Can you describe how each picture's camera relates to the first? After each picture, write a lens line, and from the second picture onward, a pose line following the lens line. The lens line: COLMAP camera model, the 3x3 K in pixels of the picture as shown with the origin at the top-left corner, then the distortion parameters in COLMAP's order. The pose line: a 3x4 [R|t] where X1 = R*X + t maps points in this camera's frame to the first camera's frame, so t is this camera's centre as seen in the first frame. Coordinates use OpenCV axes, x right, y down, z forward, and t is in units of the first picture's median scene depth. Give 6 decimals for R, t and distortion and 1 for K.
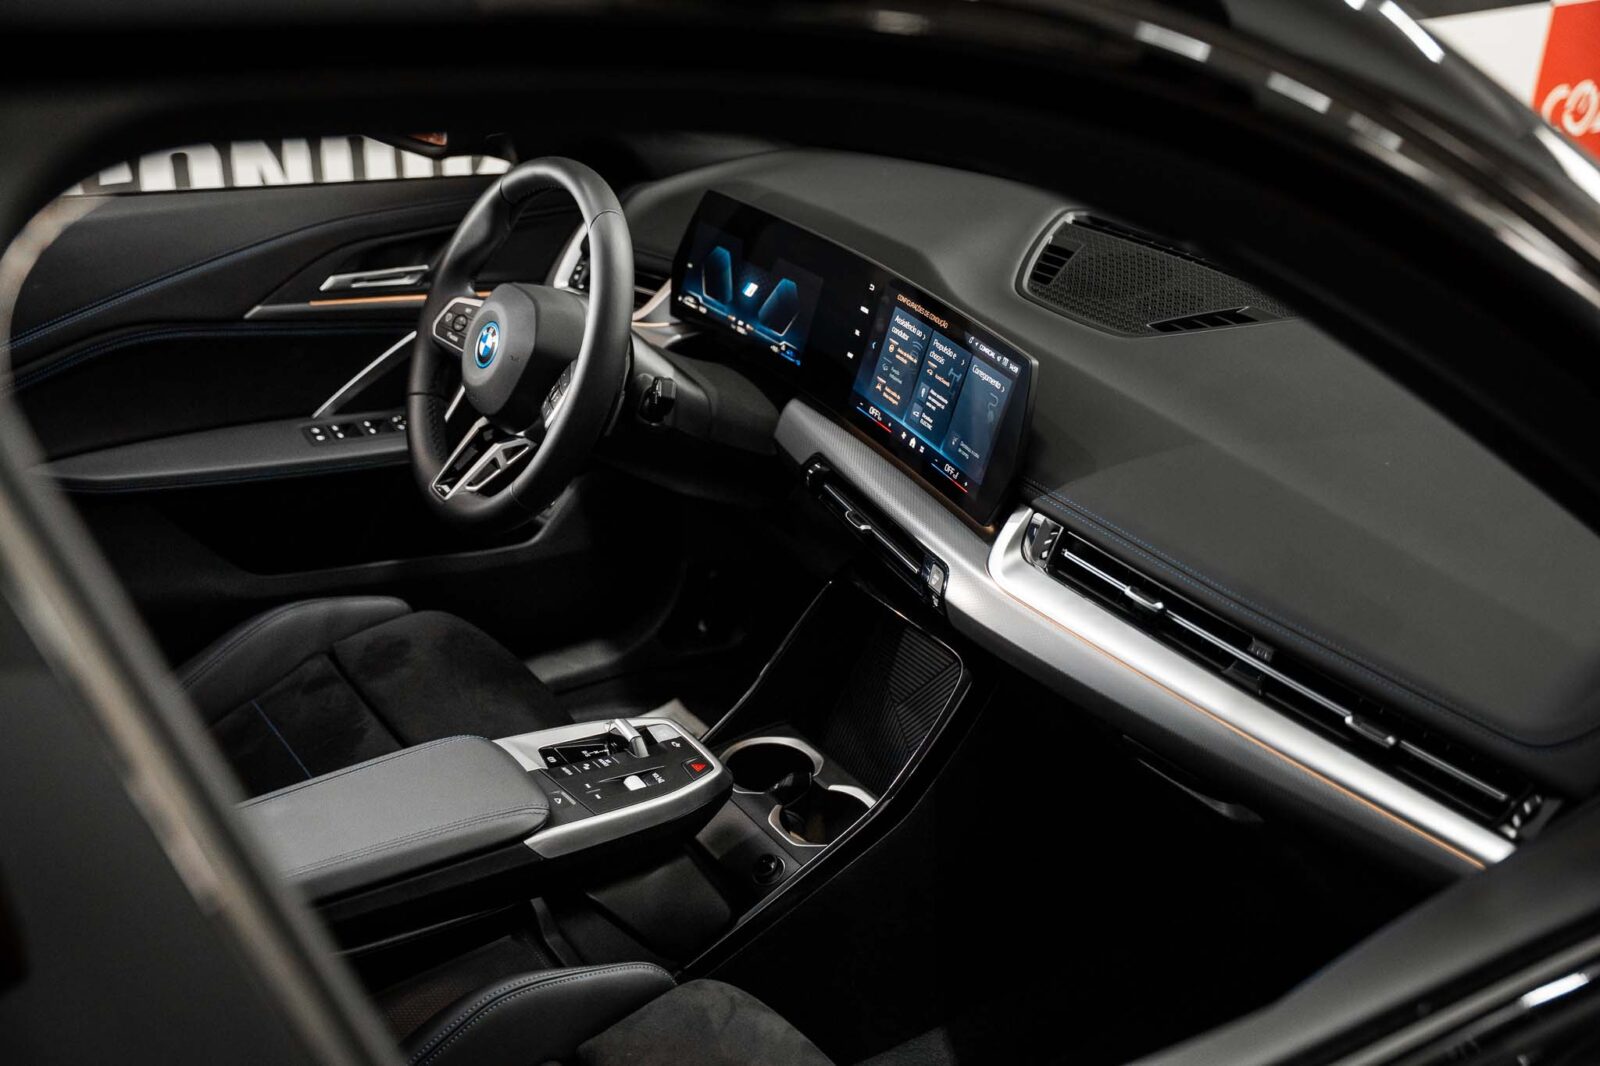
lens RADIAL K [[1697.4, 0, 800.0], [0, 1697.4, 533.0], [0, 0, 1]] dist [-0.043006, 0.001867]
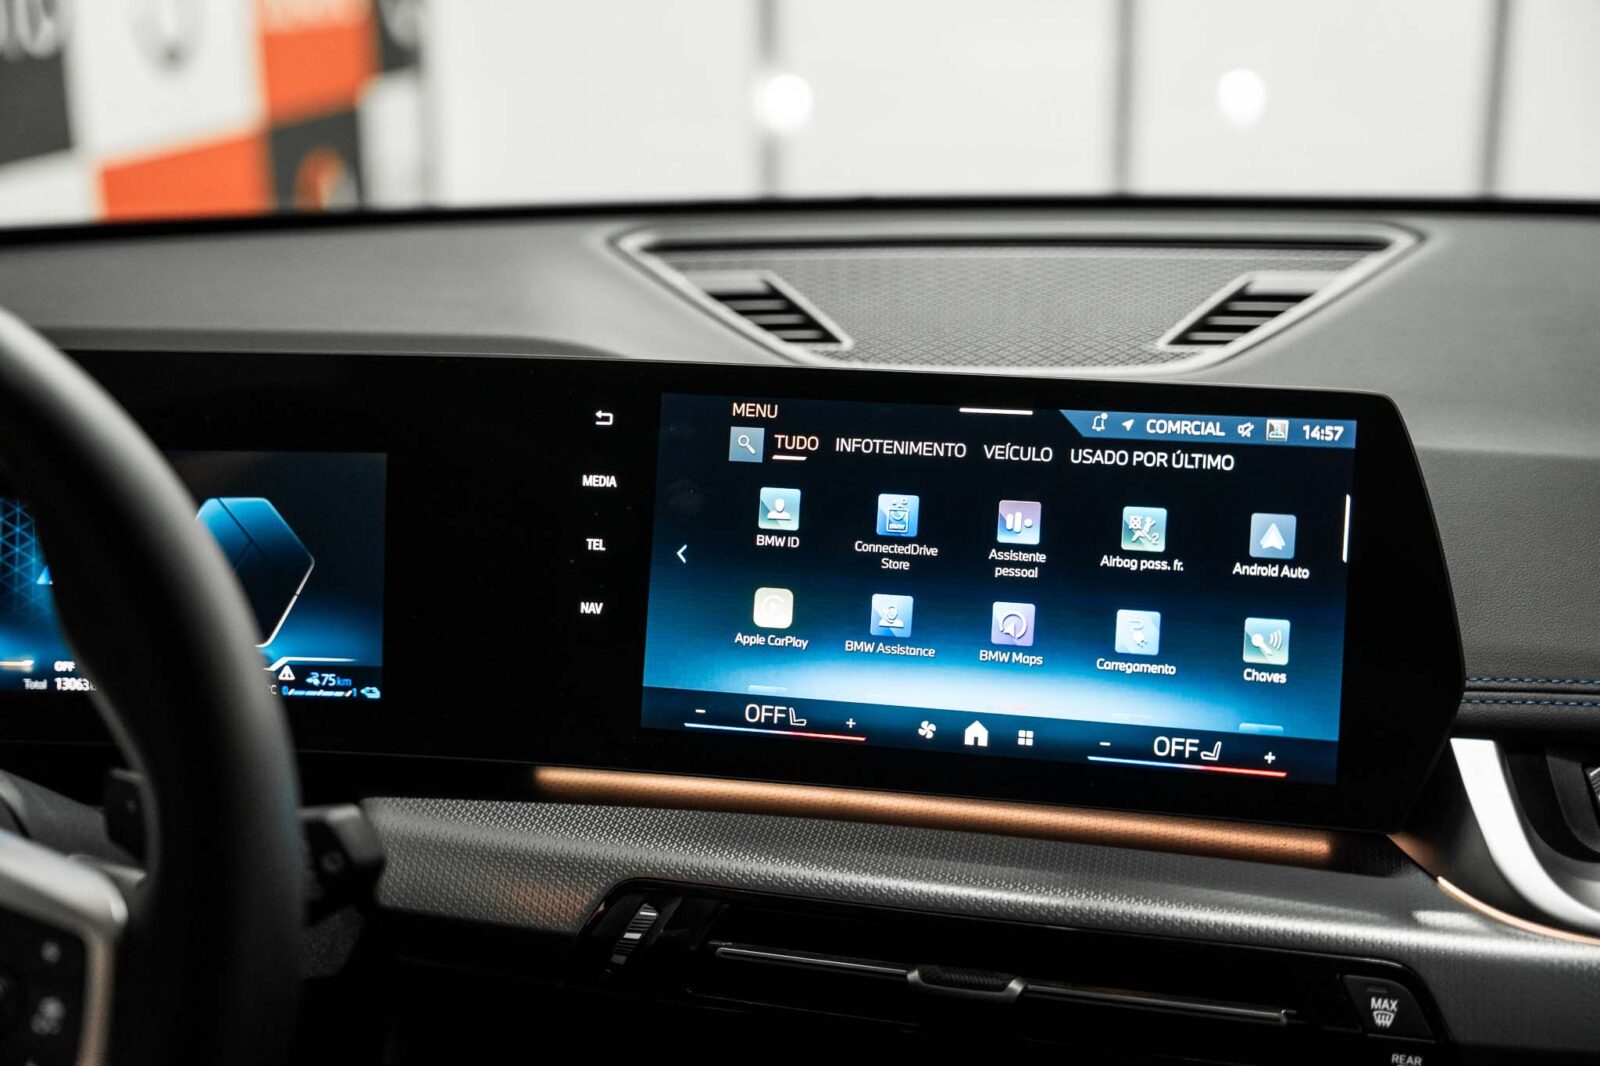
lens RADIAL K [[2090.6, 0, 810.3], [0, 2090.6, 536.6], [0, 0, 1]] dist [0.010725, 0.230870]
pose [[0.633965, -0.238029, 0.735819, -0.287245], [0.360690, 0.932642, -0.009064, -0.101424], [-0.684098, 0.271149, 0.677117, 0.672945]]
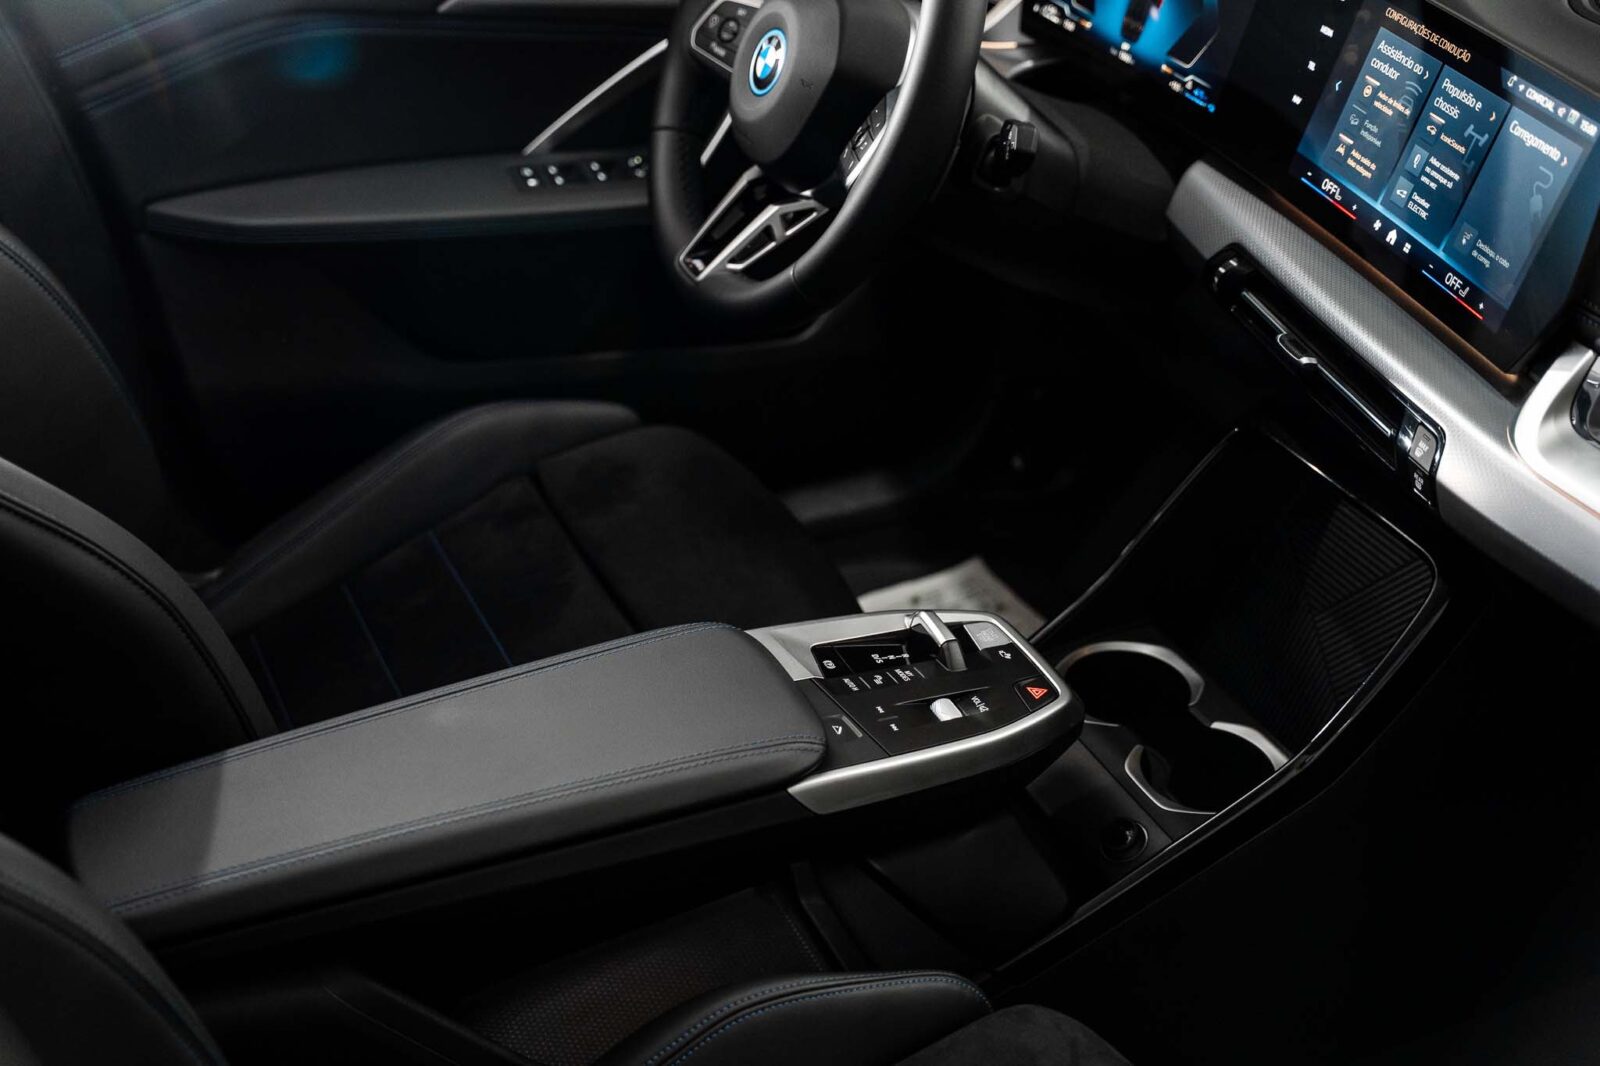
lens RADIAL K [[1975.4, 0, 793.4], [0, 1975.4, 544.1], [0, 0, 1]] dist [-0.014073, 0.269201]
pose [[0.987481, 0.075366, -0.138570, -0.047615], [-0.058426, 0.990749, 0.122489, -0.014714], [0.146520, -0.112860, 0.982749, 0.181912]]
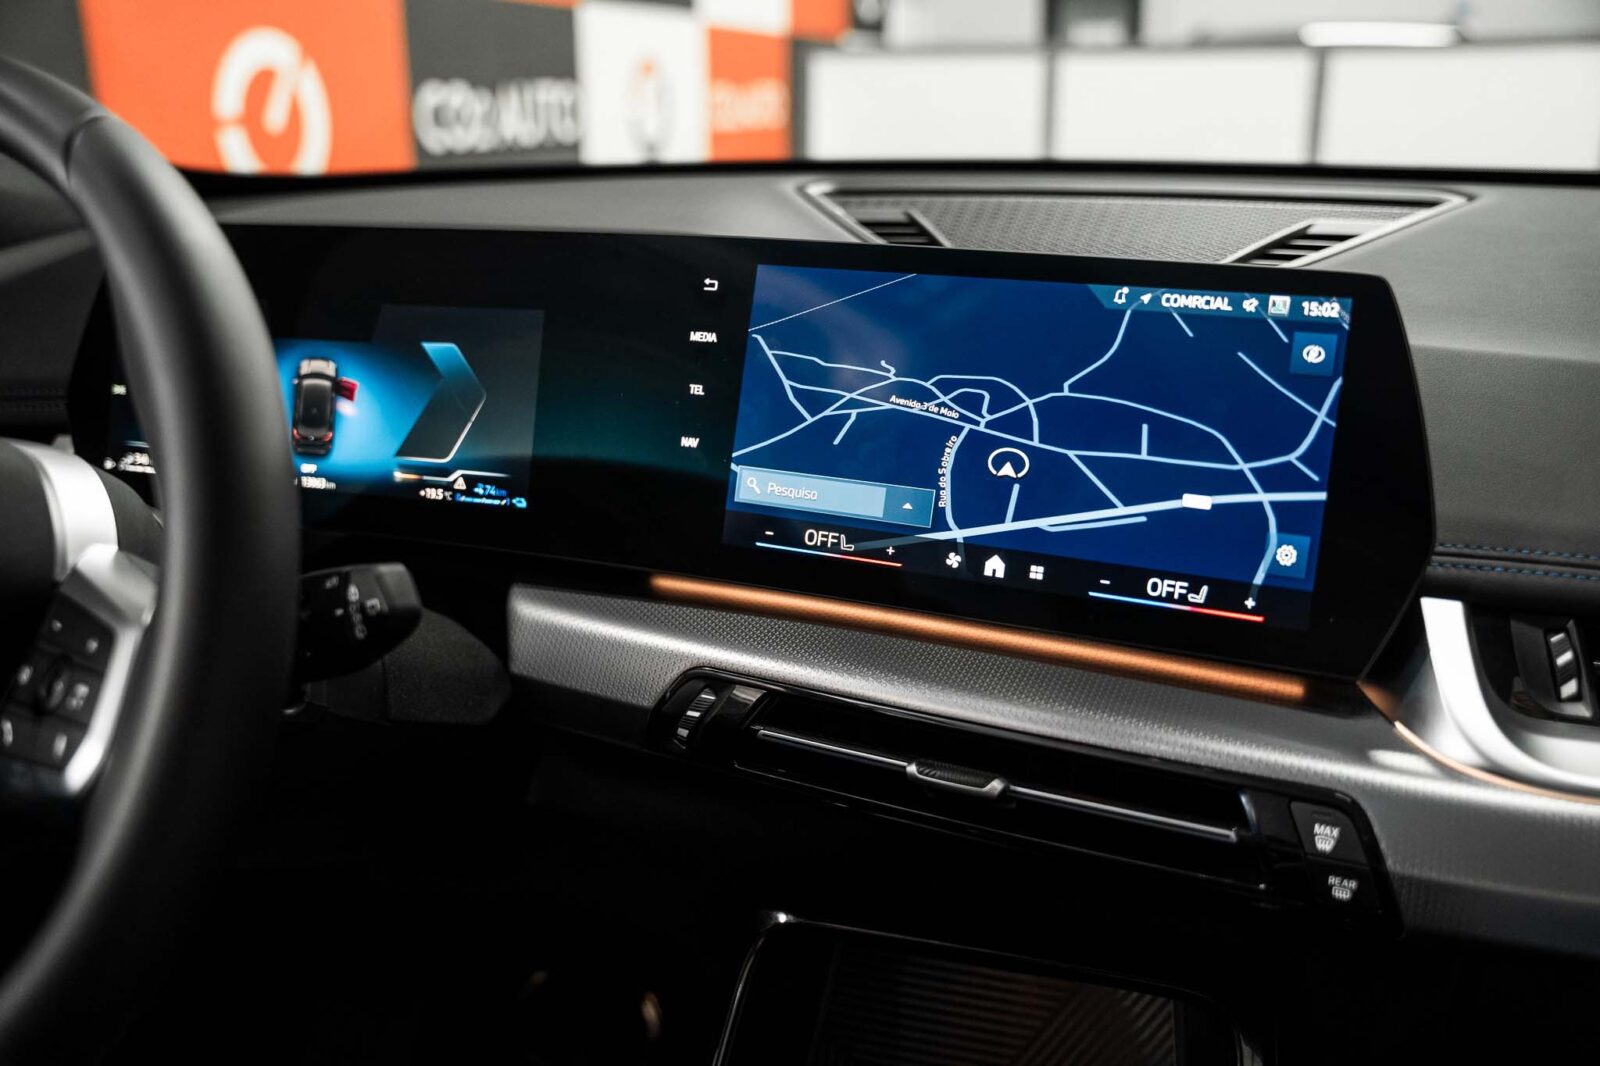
lens RADIAL K [[1433.2, 0, 800.0], [0, 1433.2, 533.0], [0, 0, 1]] dist [-0.116377, 0.142221]
pose [[0.781308, -0.204494, 0.589695, -0.183382], [0.289604, 0.955717, -0.052285, -0.055283], [-0.552890, 0.211629, 0.805932, 0.707832]]
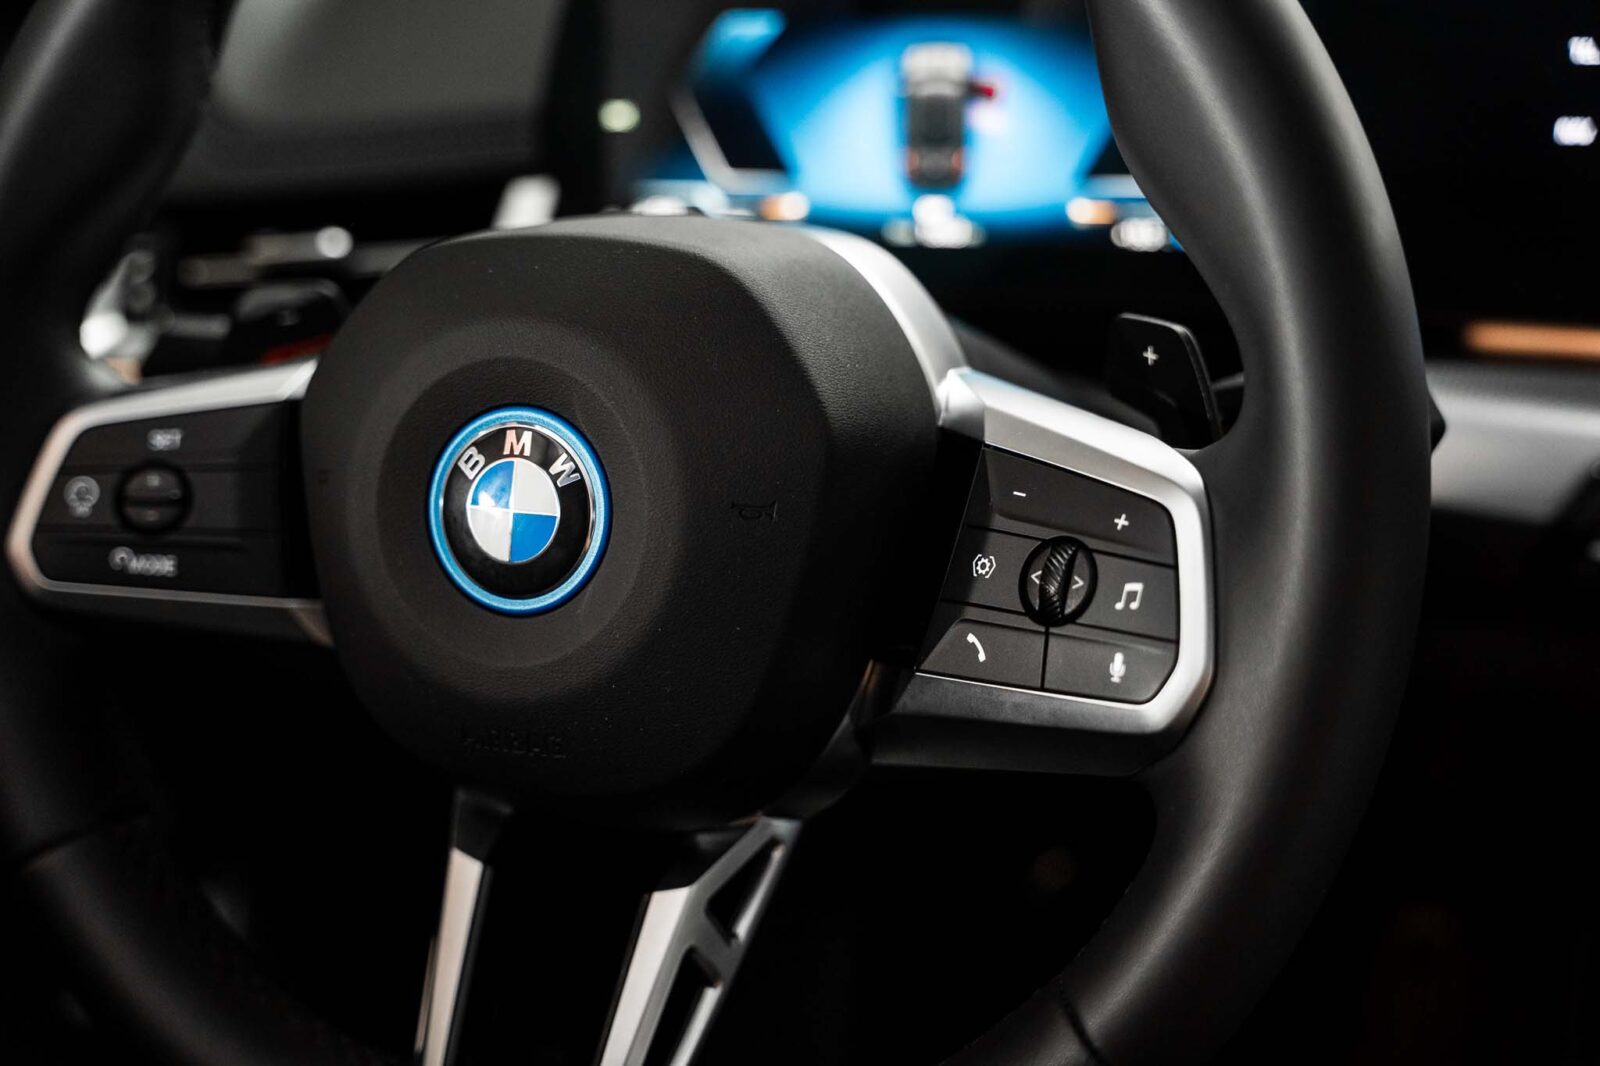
lens RADIAL K [[1987.0, 0, 800.0], [0, 1987.0, 533.0], [0, 0, 1]] dist [-0.009120, 0.050354]
pose [[0.798382, -0.351773, 0.488714, -0.297678], [0.358819, 0.929708, 0.083017, -0.121965], [-0.483565, 0.109080, 0.868485, 0.787241]]
